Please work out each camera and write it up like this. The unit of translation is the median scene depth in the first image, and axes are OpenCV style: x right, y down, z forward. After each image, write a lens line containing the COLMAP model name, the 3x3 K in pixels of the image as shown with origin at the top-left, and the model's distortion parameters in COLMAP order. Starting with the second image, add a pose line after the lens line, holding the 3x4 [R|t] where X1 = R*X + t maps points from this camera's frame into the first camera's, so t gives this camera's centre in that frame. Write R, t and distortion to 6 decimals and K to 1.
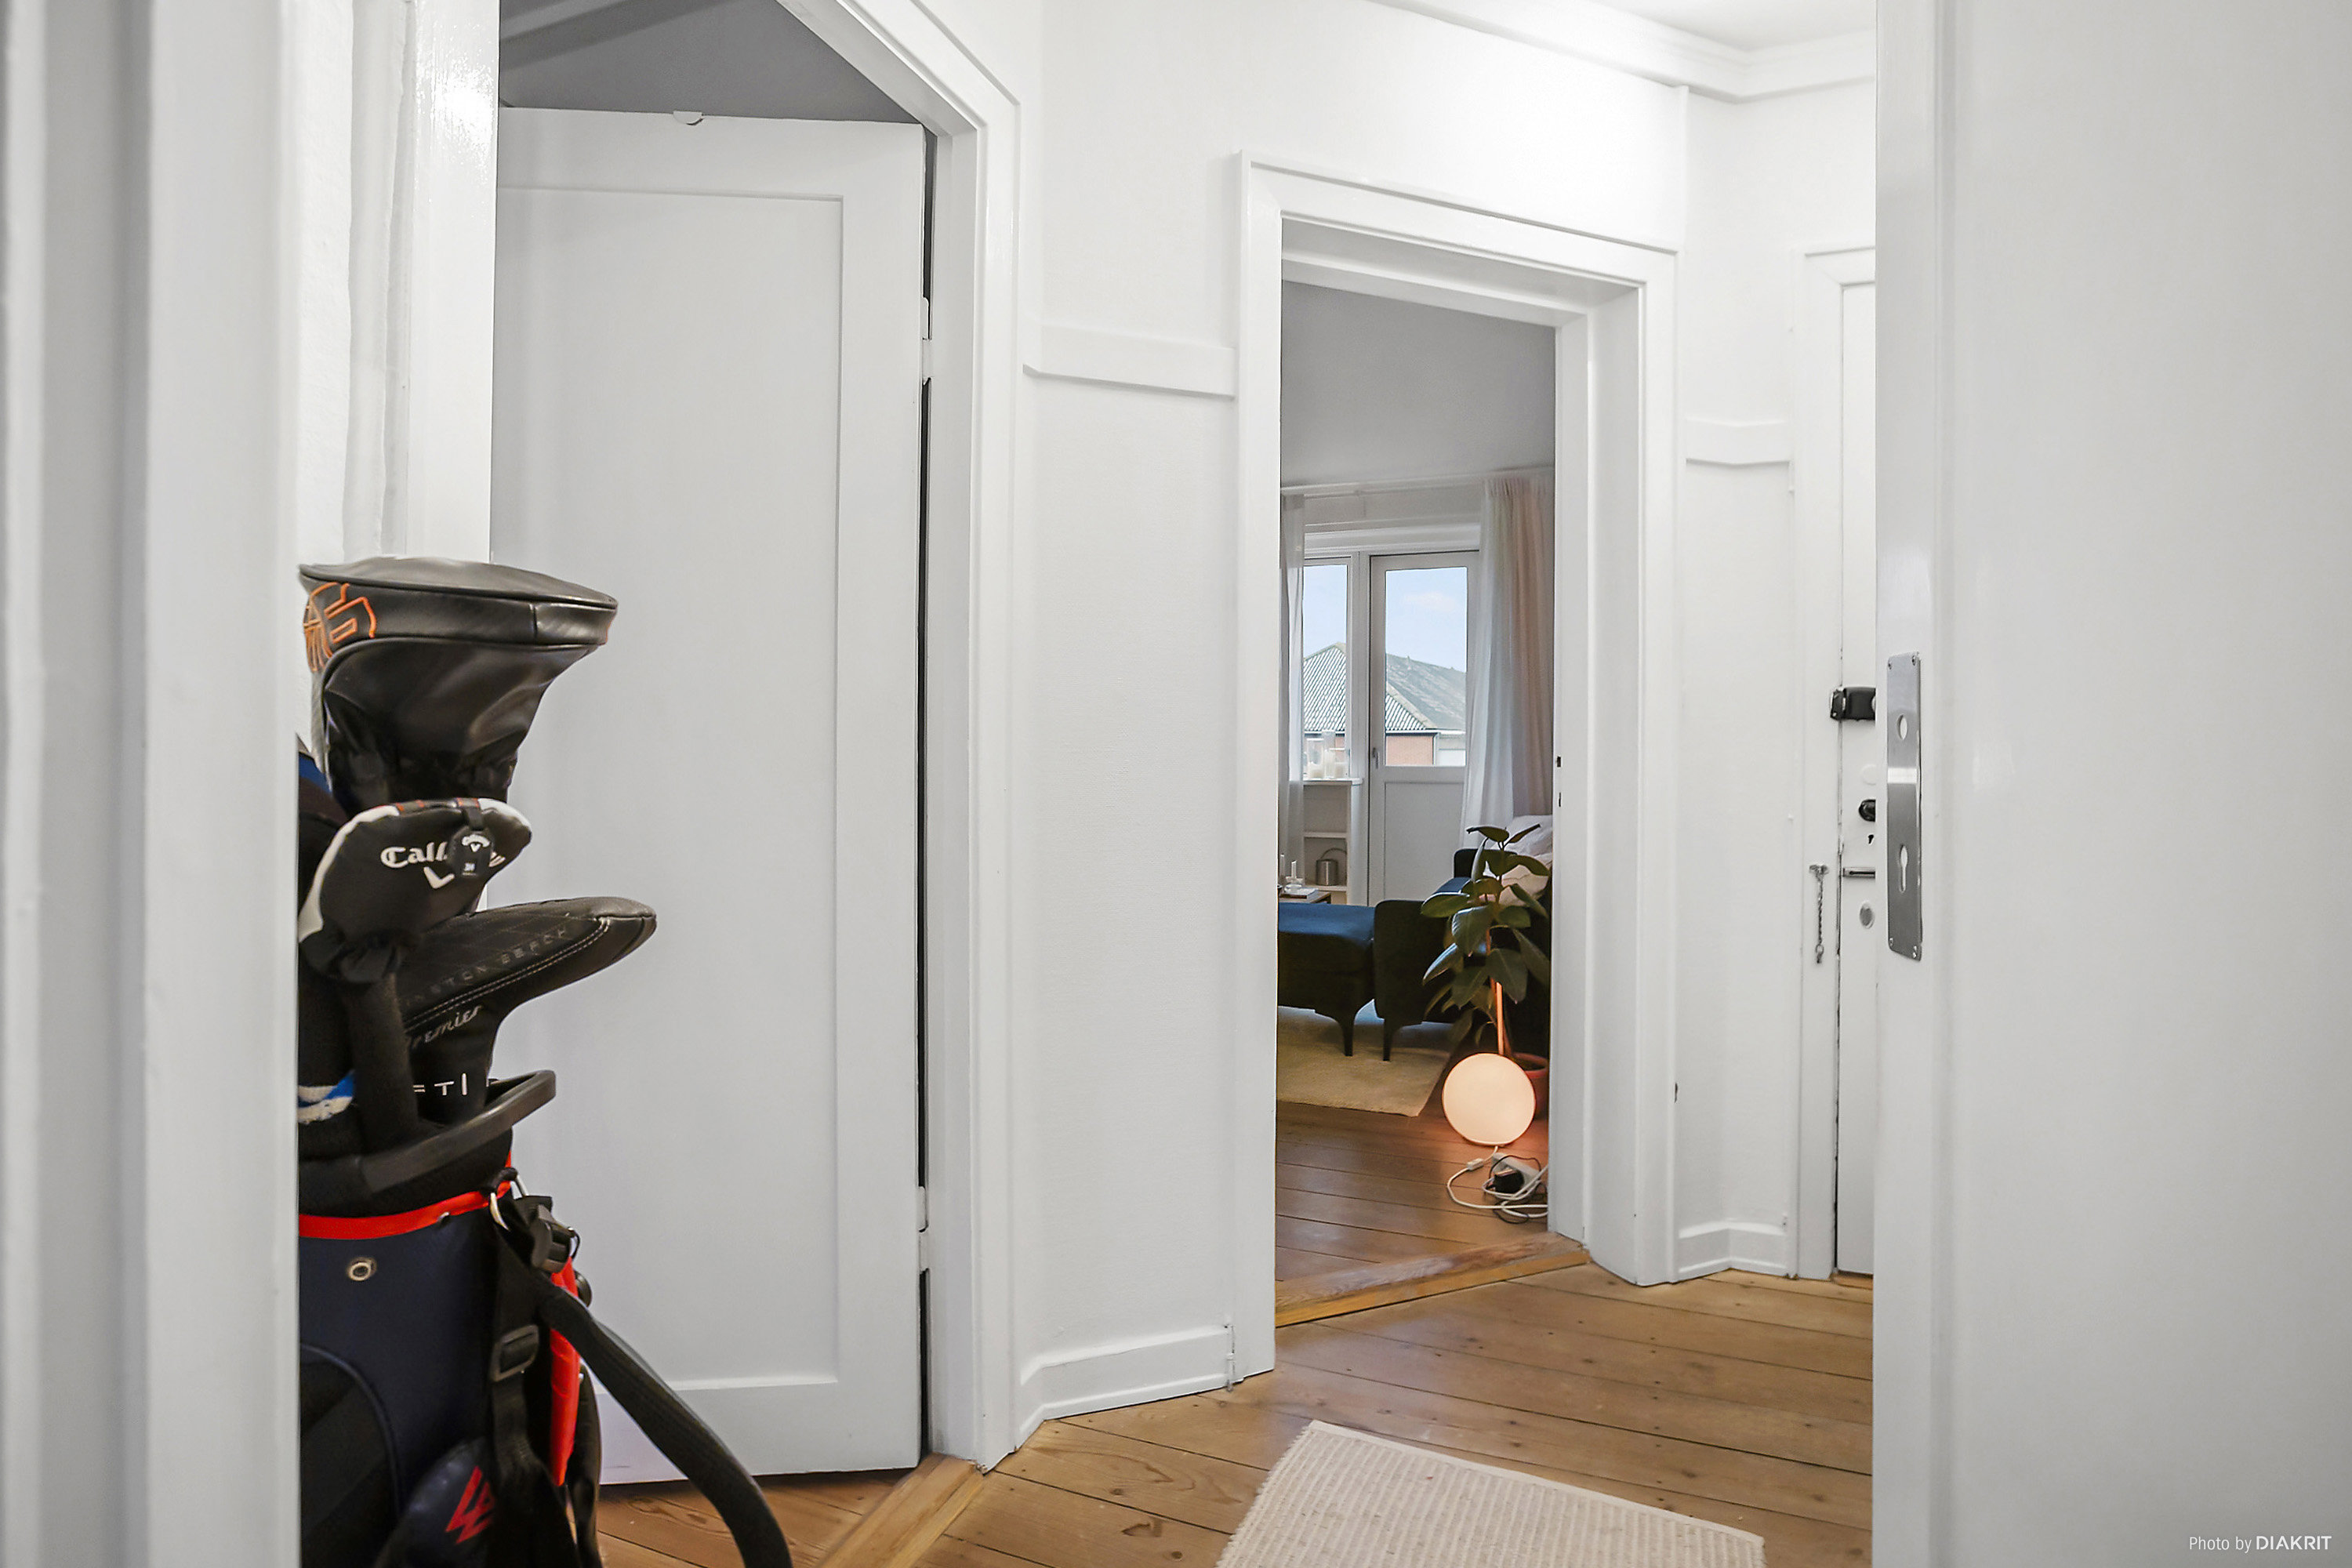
lens RADIAL K [[1219.3, 0, 1172.1], [0, 1219.3, 723.8], [0, 0, 1]] dist [-0.000384, -0.000246]
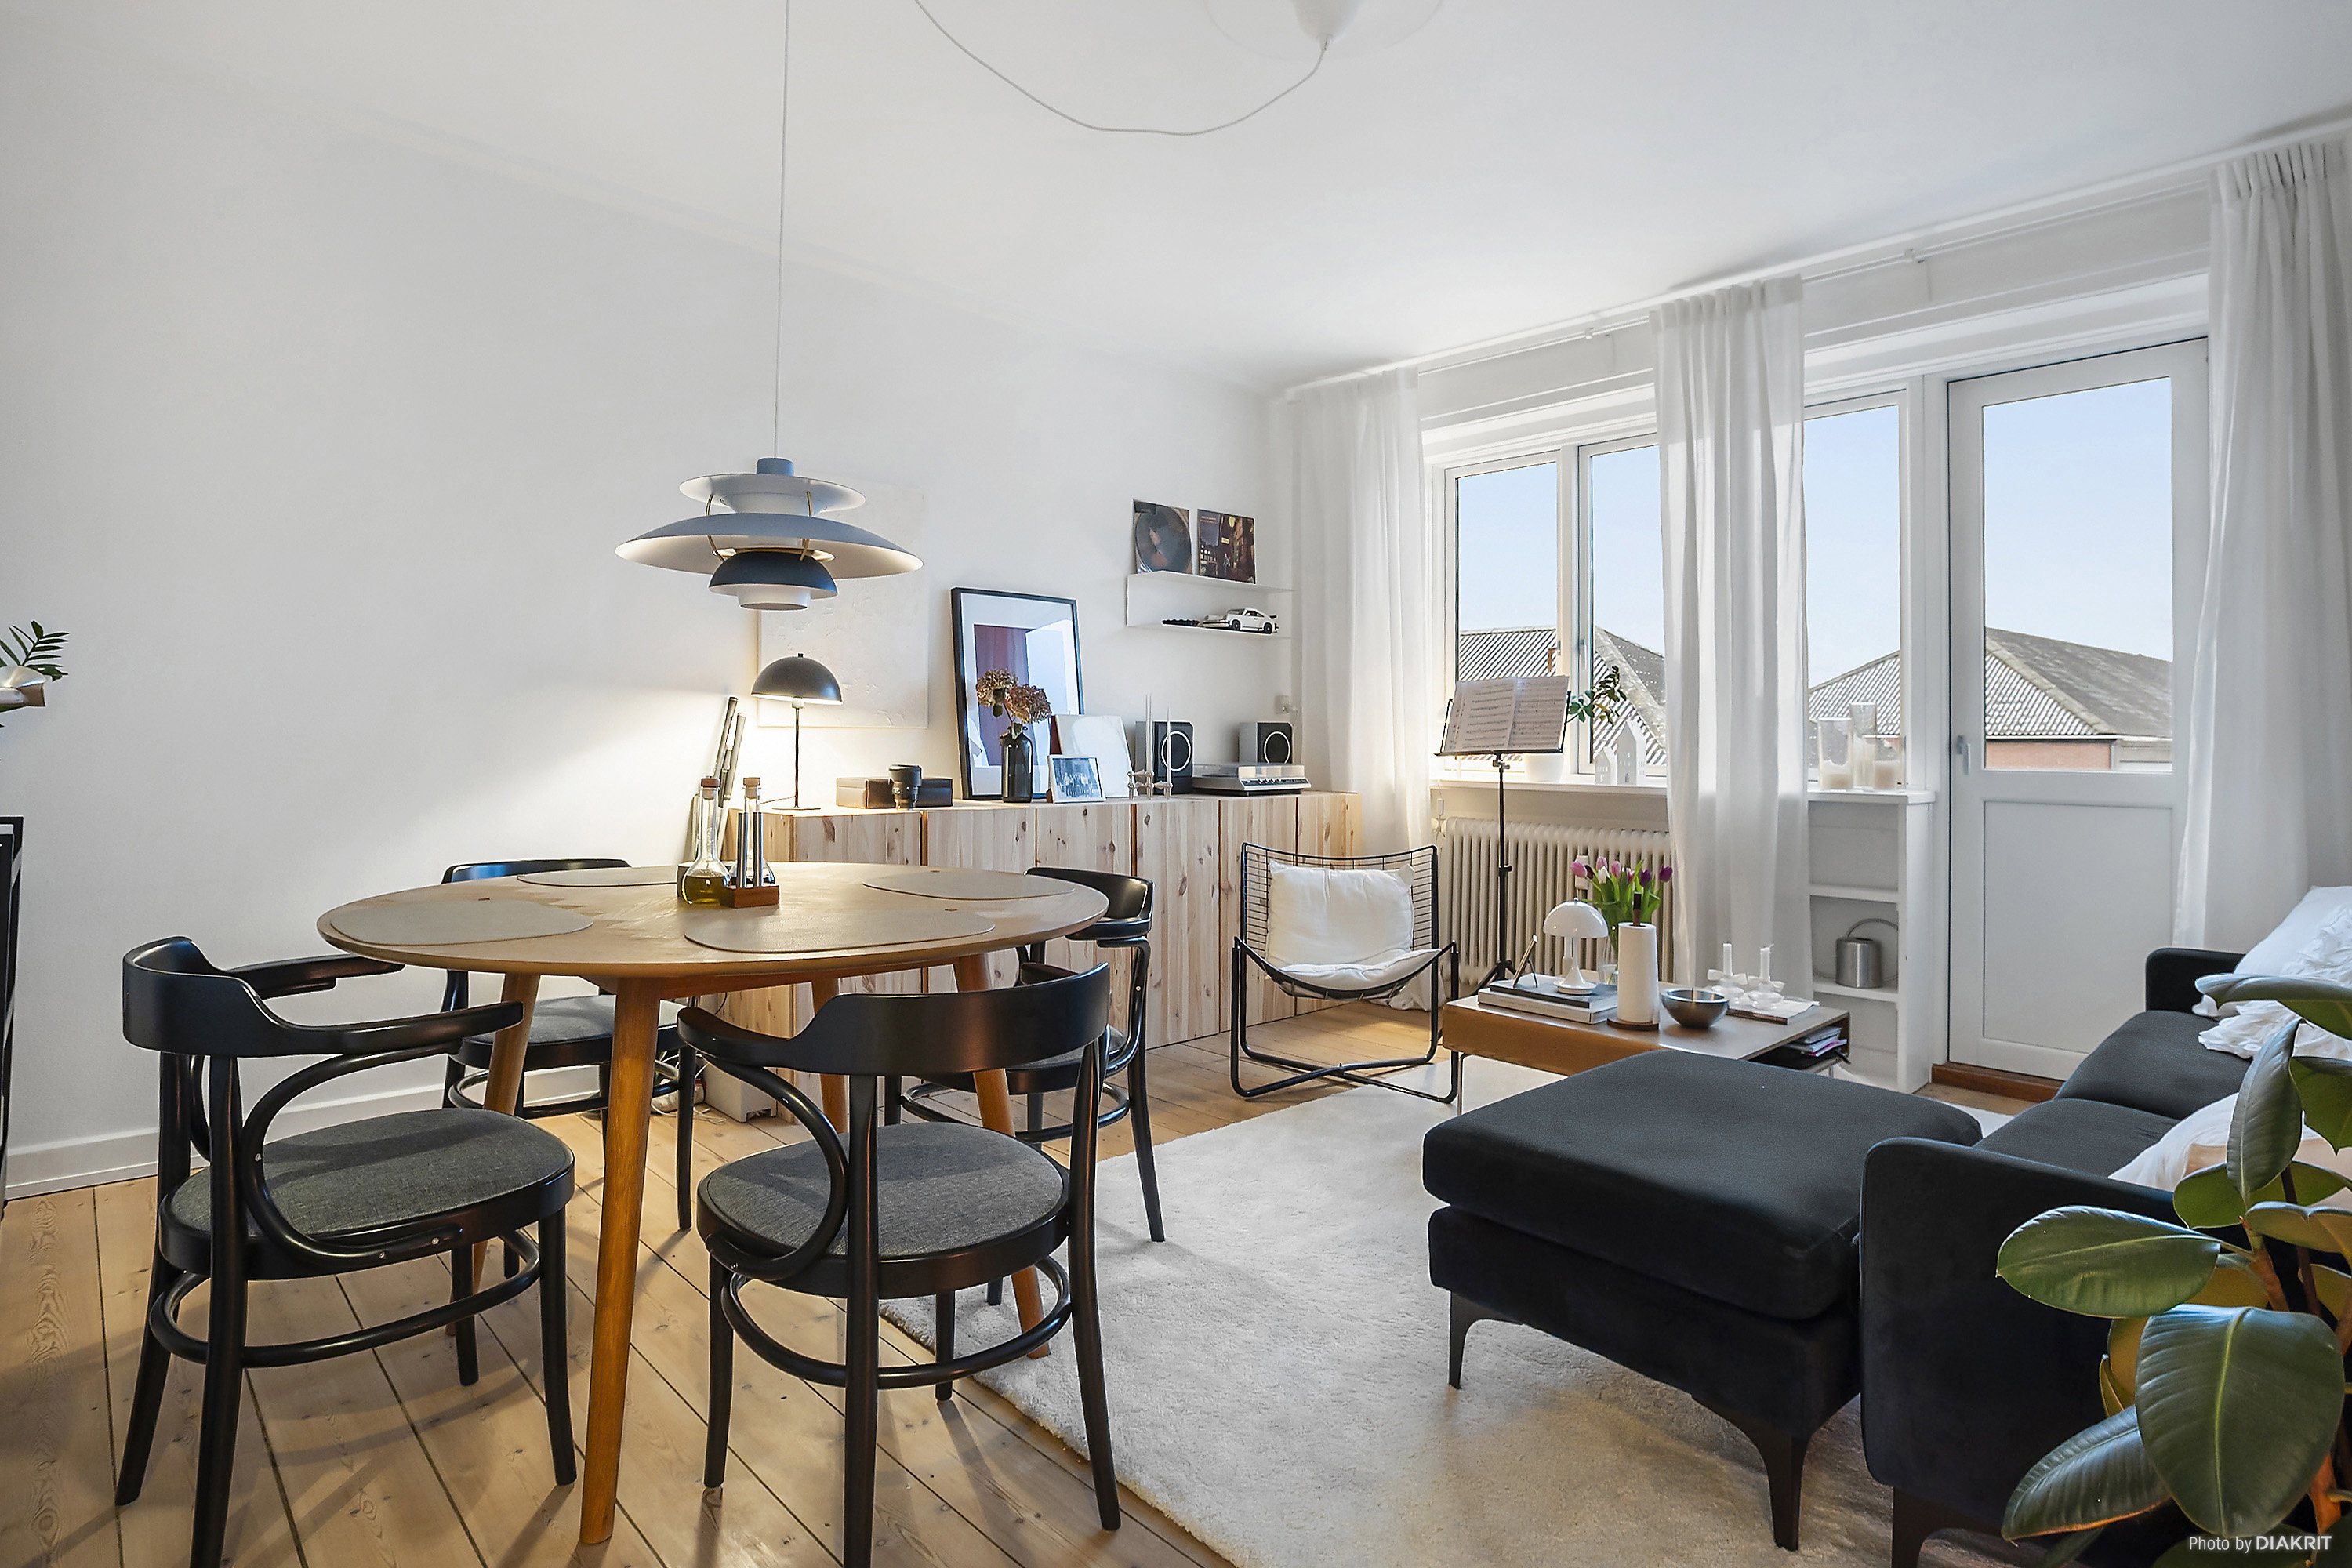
lens RADIAL K [[1219.3, 0, 1172.1], [0, 1219.3, 723.8], [0, 0, 1]] dist [-0.000384, -0.000246]
pose [[0.902040, -0.003998, -0.431634, 0.085368], [0.000273, 0.999962, -0.008693, 0.018780], [0.431653, 0.007723, 0.902007, 0.367468]]
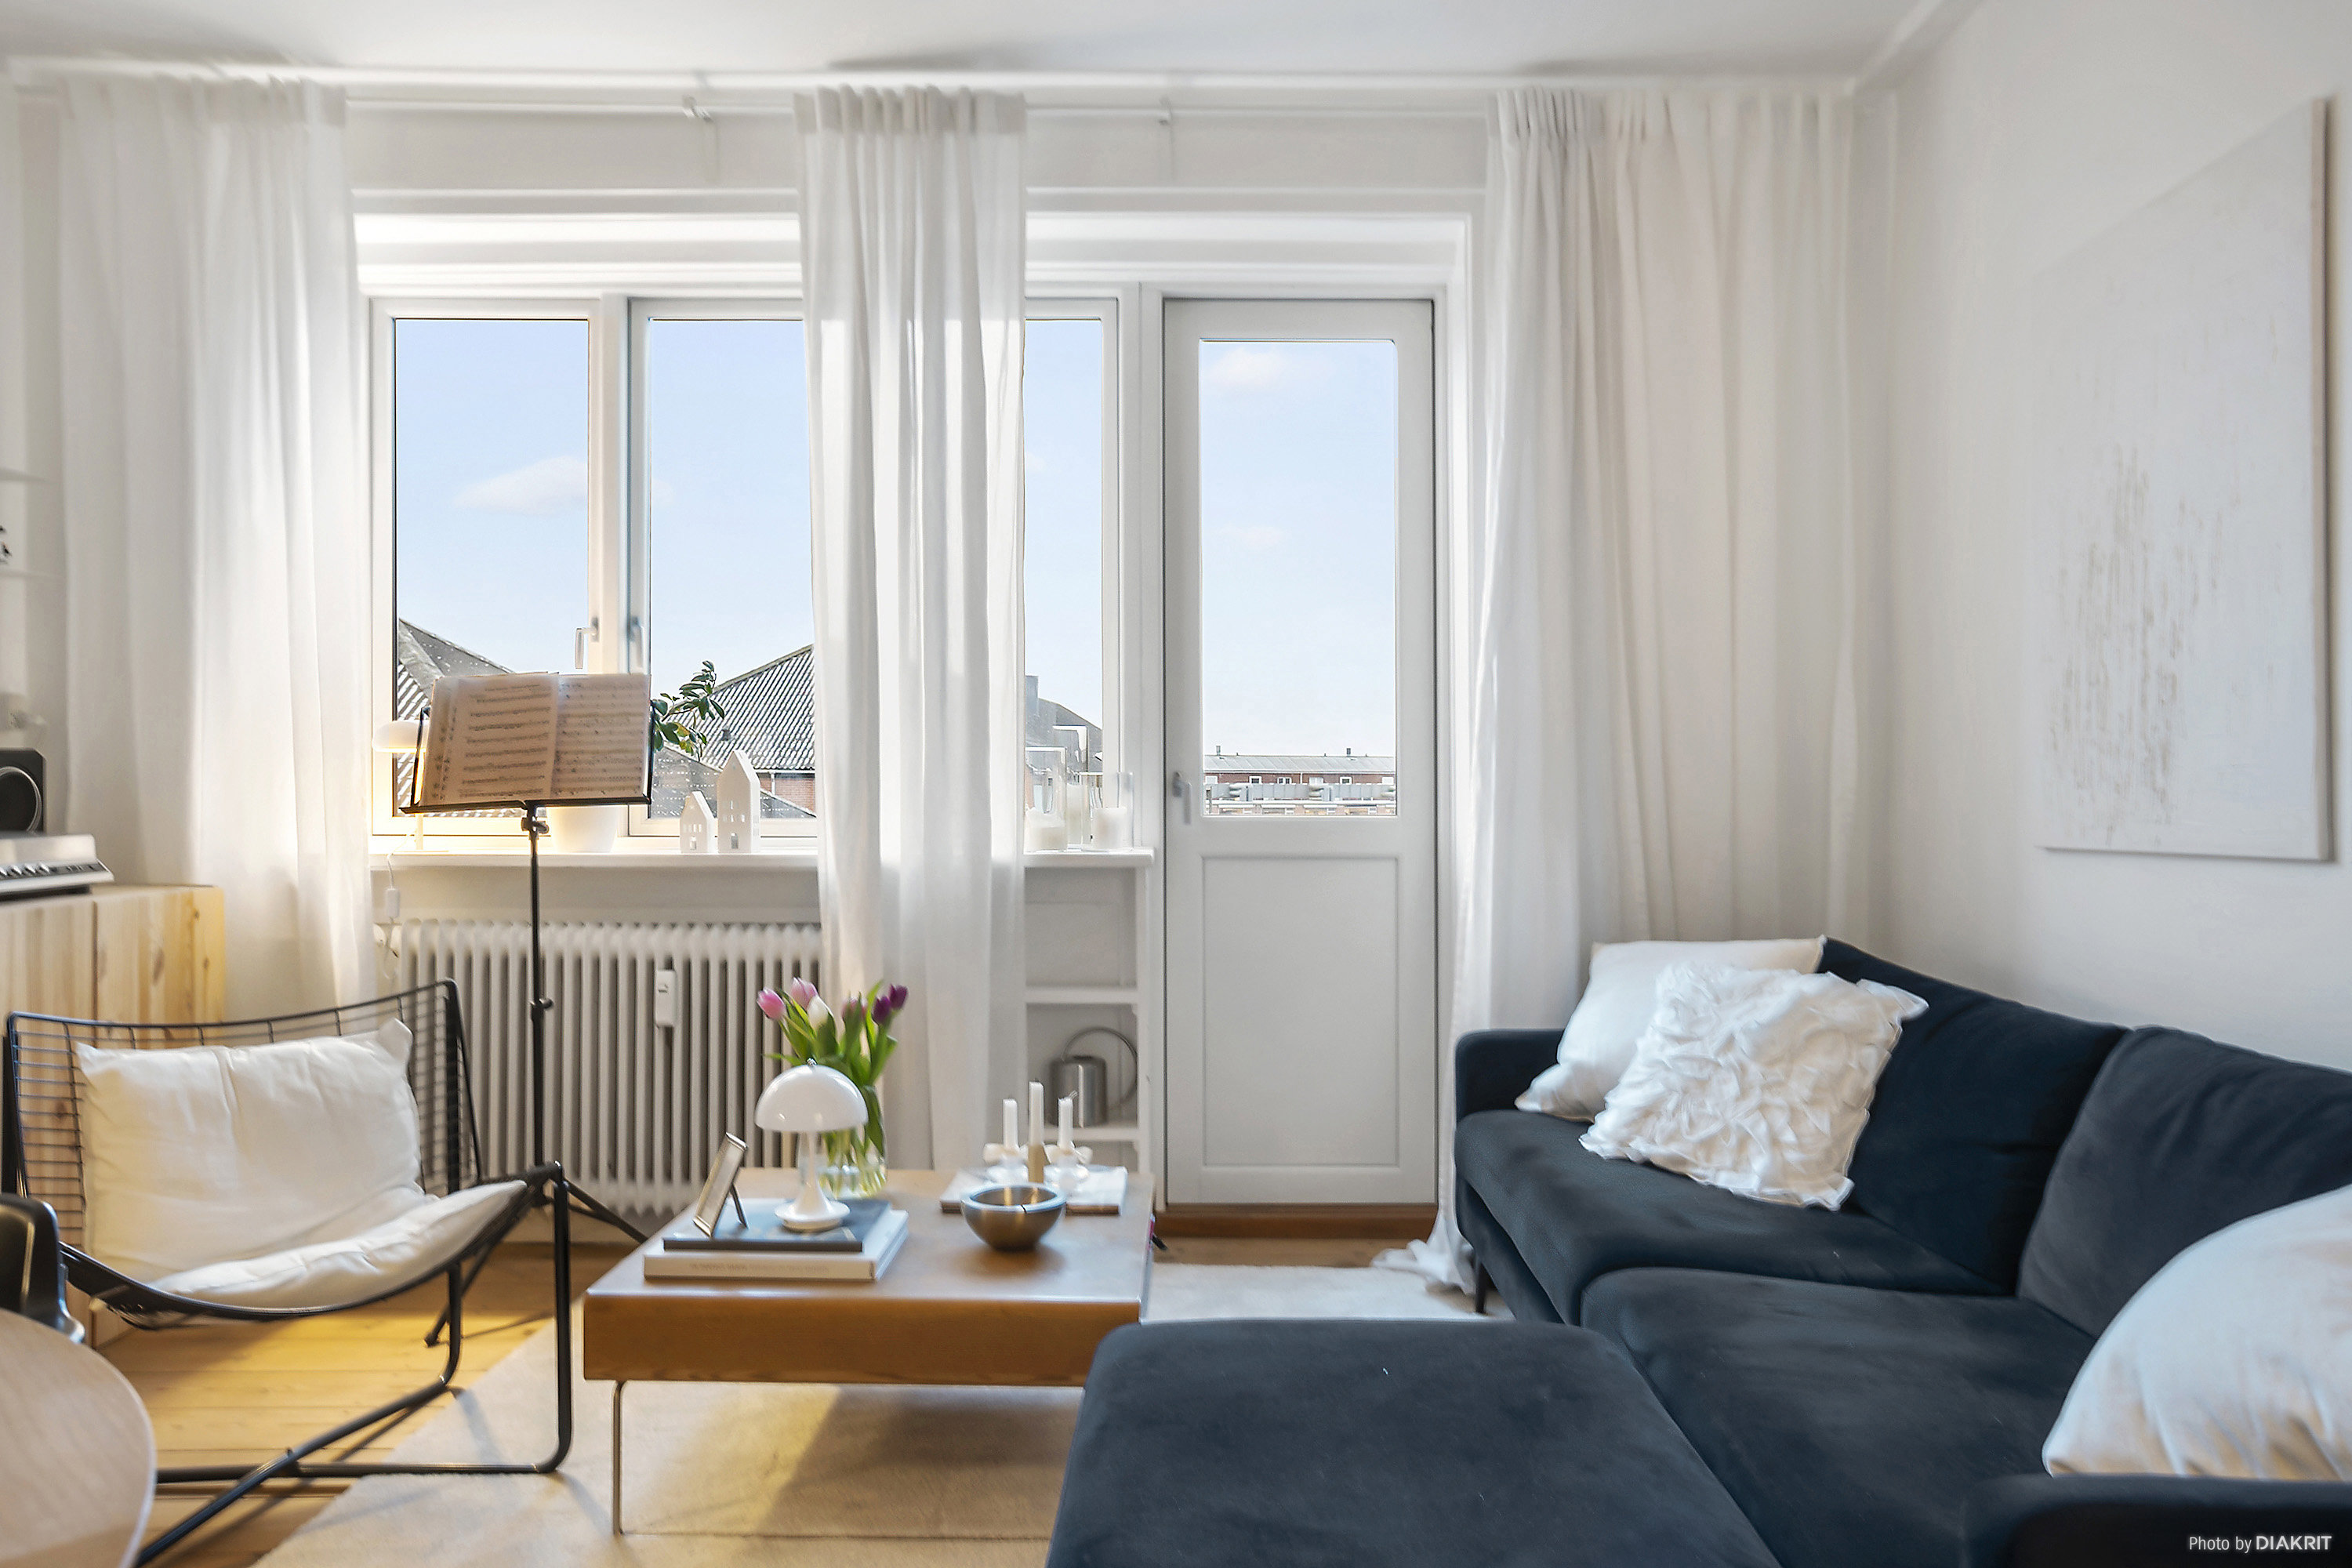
lens RADIAL K [[1645.0, 0, 1176.0], [0, 1645.0, 784.0], [0, 0, 1]] dist [-0.035576, 0.062019]
pose [[0.936481, -0.005724, 0.350670, -0.029162], [0.002408, 0.999948, 0.009890, 0.017910], [-0.350709, -0.008417, 0.936447, 0.494605]]
